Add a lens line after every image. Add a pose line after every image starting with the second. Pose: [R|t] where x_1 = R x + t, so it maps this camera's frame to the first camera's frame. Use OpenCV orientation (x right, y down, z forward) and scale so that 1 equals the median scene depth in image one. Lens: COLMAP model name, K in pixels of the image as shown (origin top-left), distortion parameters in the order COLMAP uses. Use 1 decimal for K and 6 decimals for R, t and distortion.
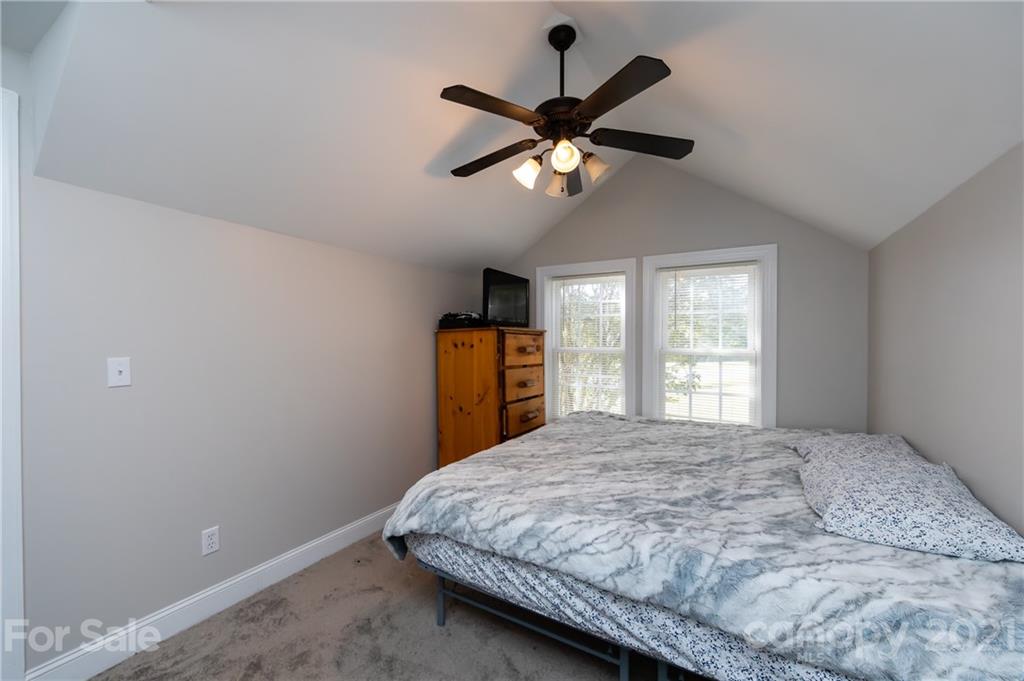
lens RADIAL K [[398.3, 0, 512.8], [0, 398.3, 346.2], [0, 0, 1]] dist [-0.001078, -0.000111]
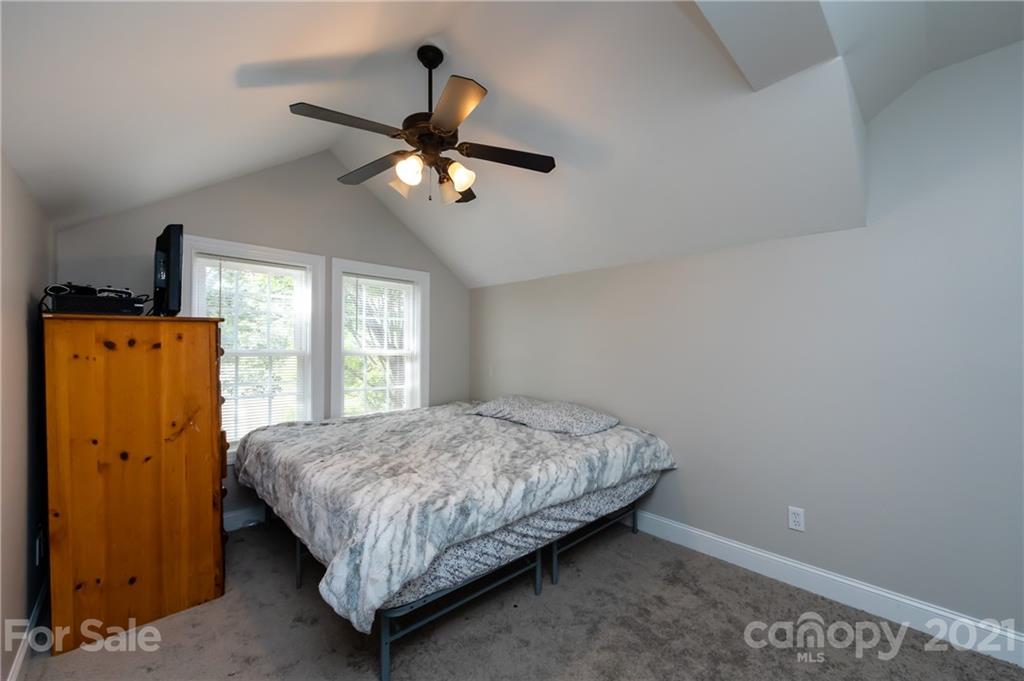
lens RADIAL K [[398.3, 0, 512.8], [0, 398.3, 346.2], [0, 0, 1]] dist [-0.001078, -0.000111]
pose [[0.291365, 0.004657, 0.956601, -1.040819], [0.007923, 0.999942, -0.007281, 0.017085], [-0.956579, 0.009701, 0.291311, 0.596255]]
